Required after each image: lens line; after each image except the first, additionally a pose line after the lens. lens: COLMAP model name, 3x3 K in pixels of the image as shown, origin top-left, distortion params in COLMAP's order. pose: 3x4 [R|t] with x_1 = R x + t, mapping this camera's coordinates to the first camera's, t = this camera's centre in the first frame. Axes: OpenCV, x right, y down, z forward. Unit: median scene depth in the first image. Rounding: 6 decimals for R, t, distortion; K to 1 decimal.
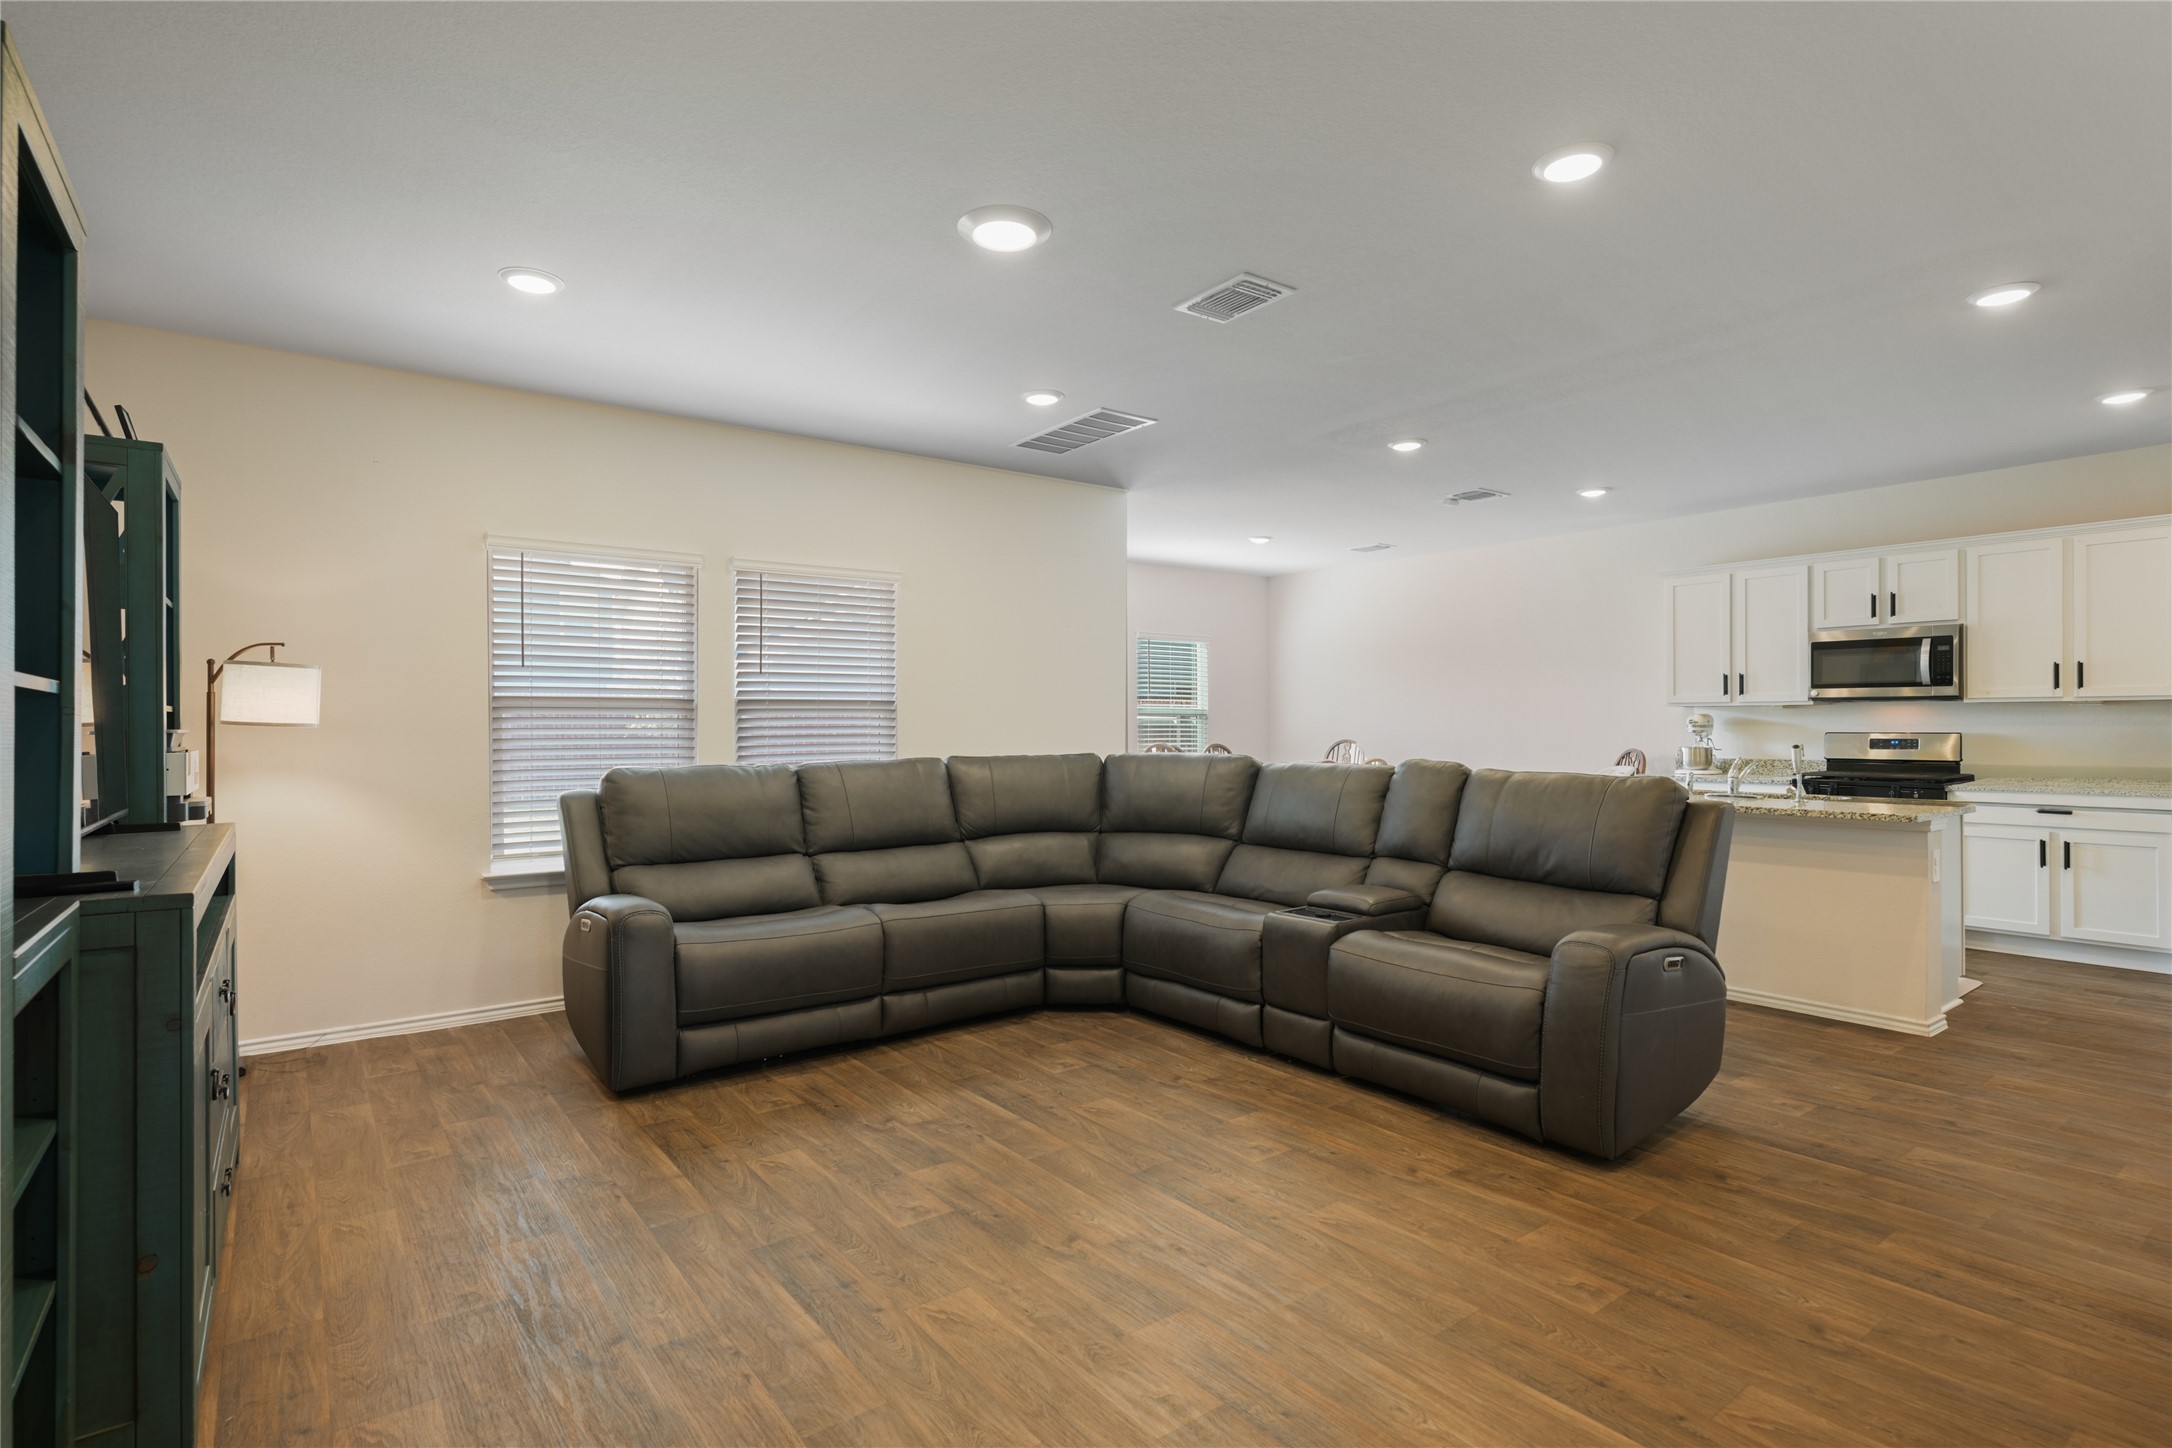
lens RADIAL K [[1056.8, 0, 1094.4], [0, 1056.8, 718.7], [0, 0, 1]] dist [-0.002222, 0.000982]
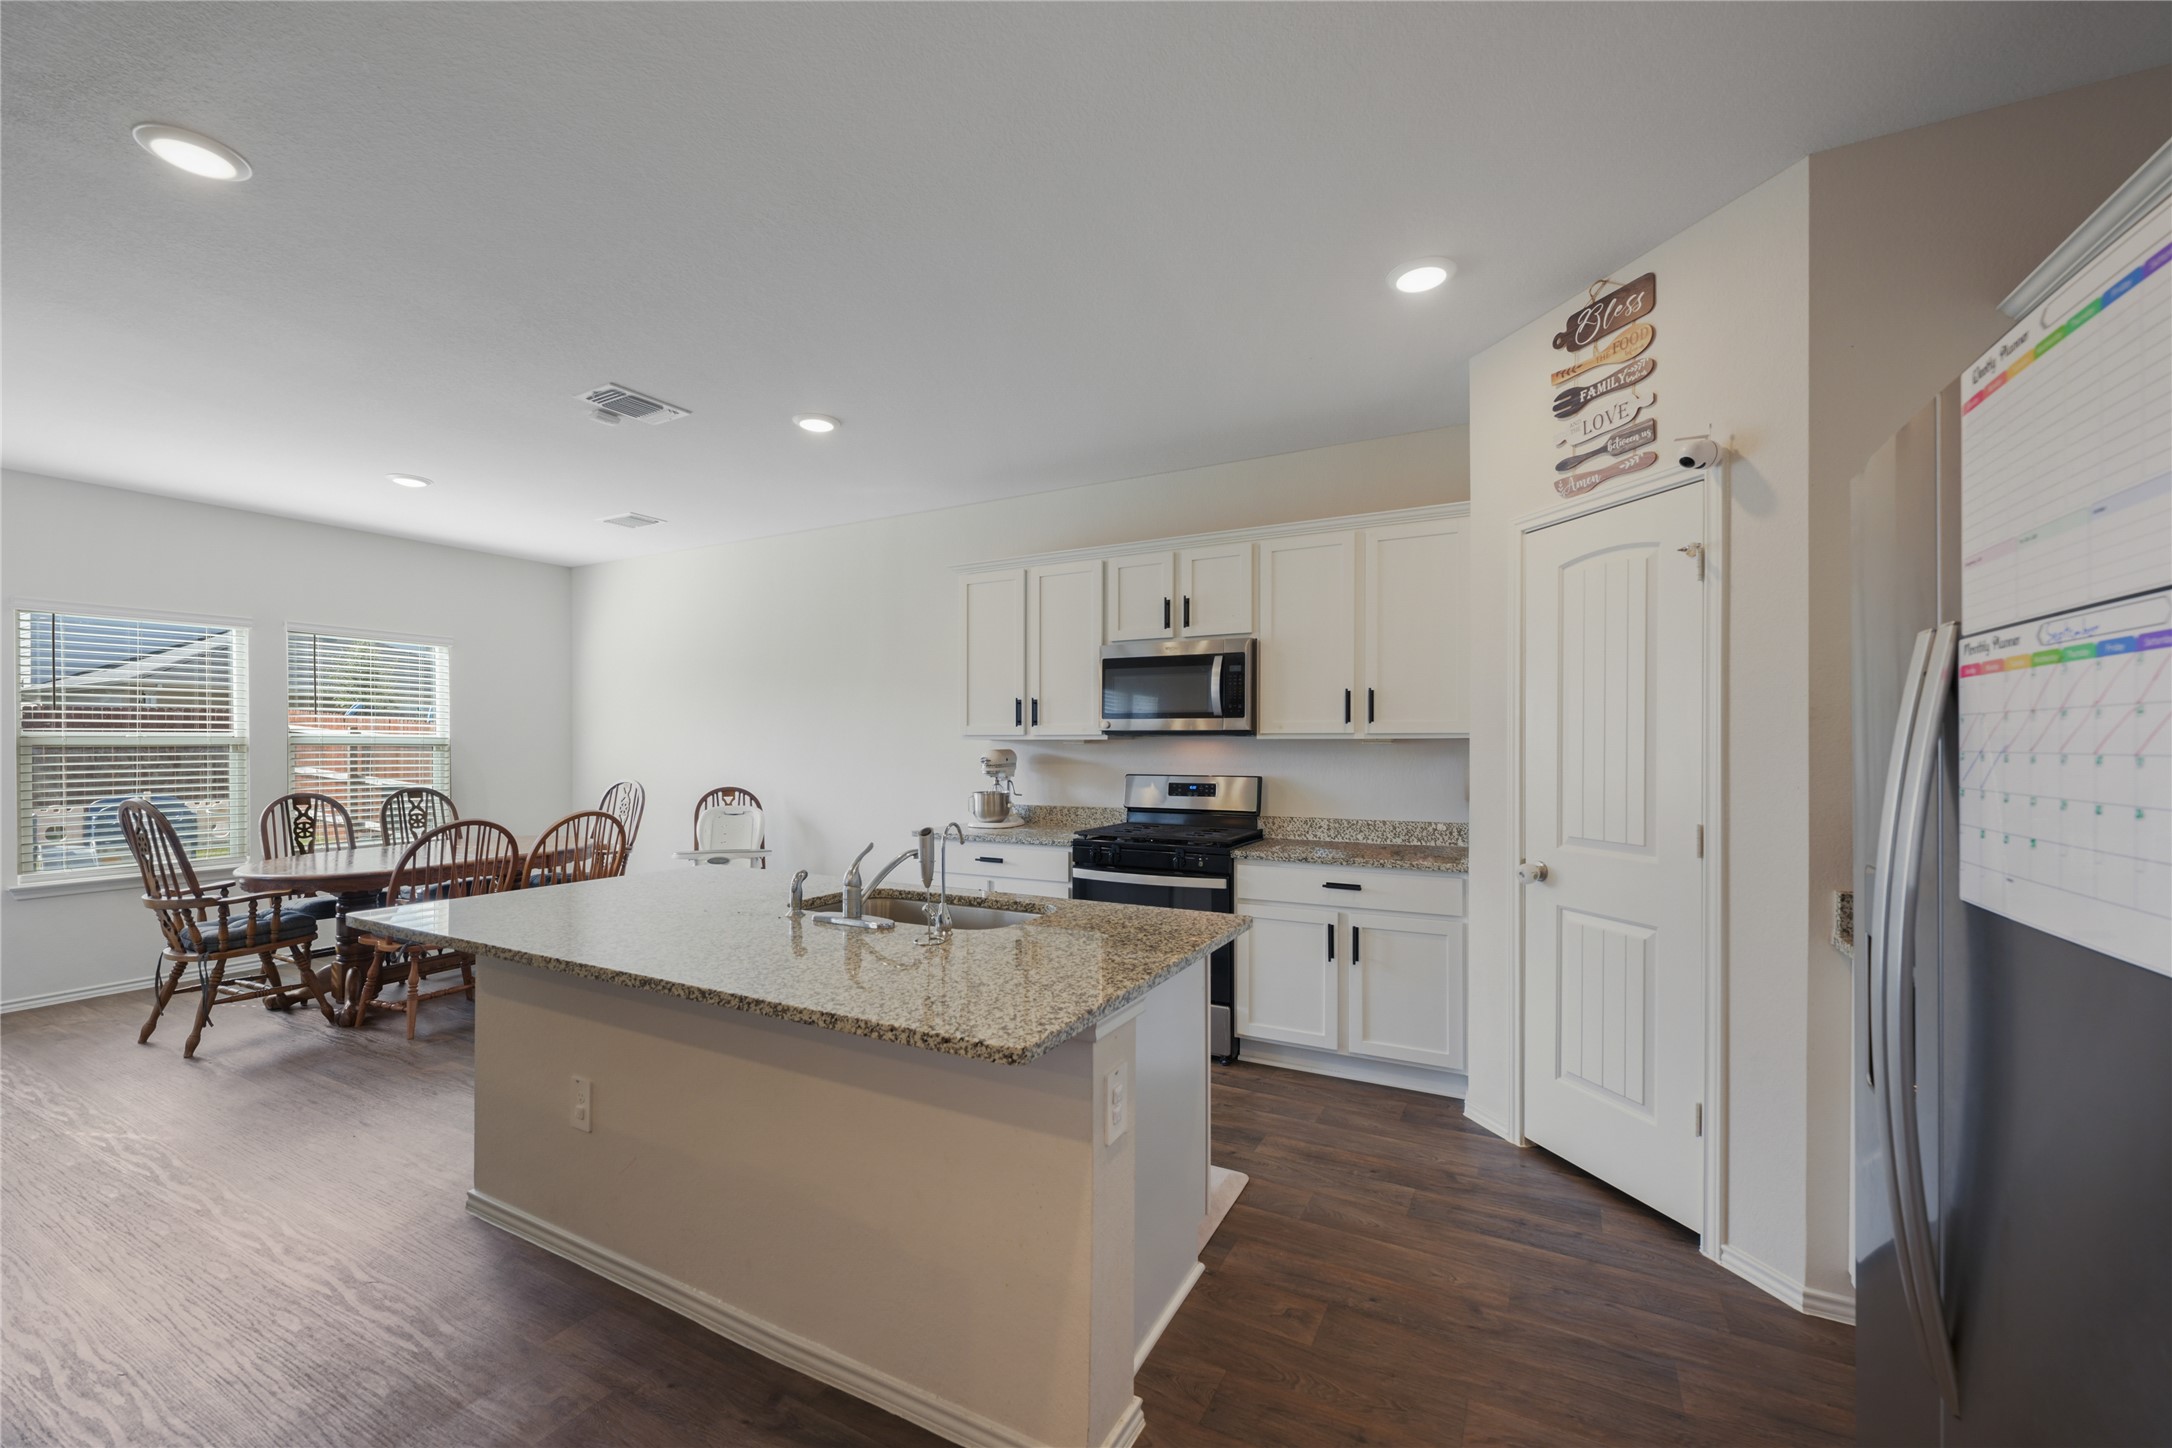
lens RADIAL K [[860.7, 0, 1082.3], [0, 860.7, 741.7], [0, 0, 1]] dist [-0.002217, -0.000223]
pose [[0.913570, 0.004860, 0.406653, 0.417158], [-0.005389, 0.999985, 0.000155, -0.011901], [-0.406646, -0.002333, 0.913583, 0.439187]]
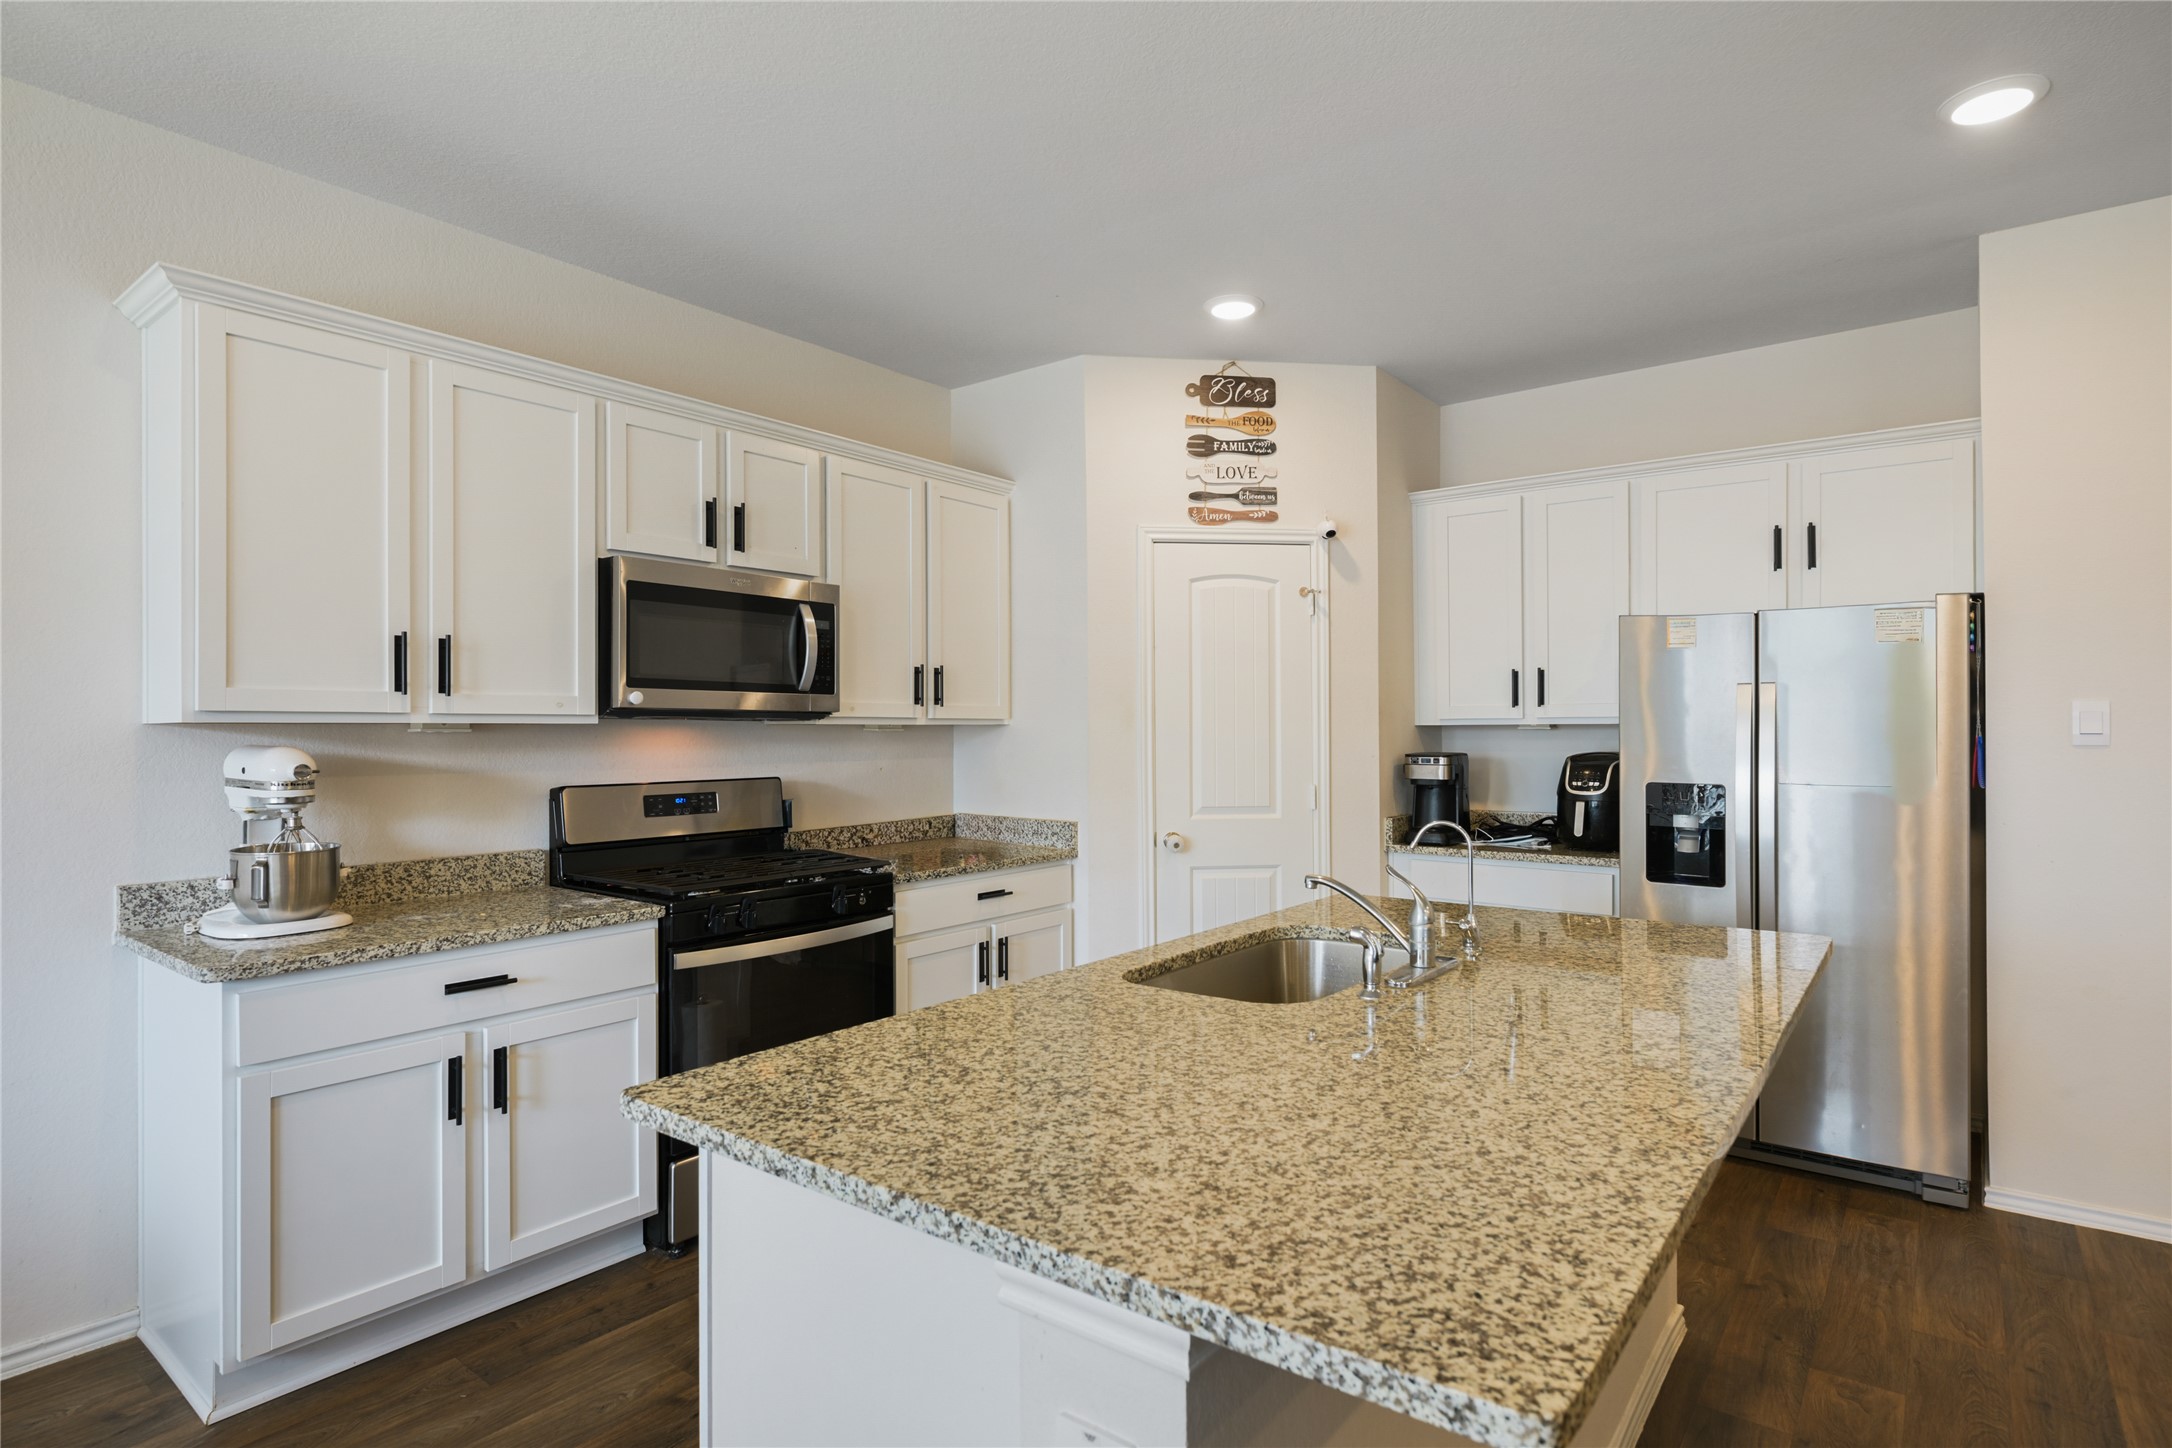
lens RADIAL K [[1118.1, 0, 1087.2], [0, 1118.1, 722.3], [0, 0, 1]] dist [-0.002345, -0.000266]
pose [[-0.255156, 0.010818, 0.966839, 0.192853], [-0.000478, 0.999936, -0.011315, -0.009105], [-0.966900, -0.003349, -0.255134, 0.950790]]
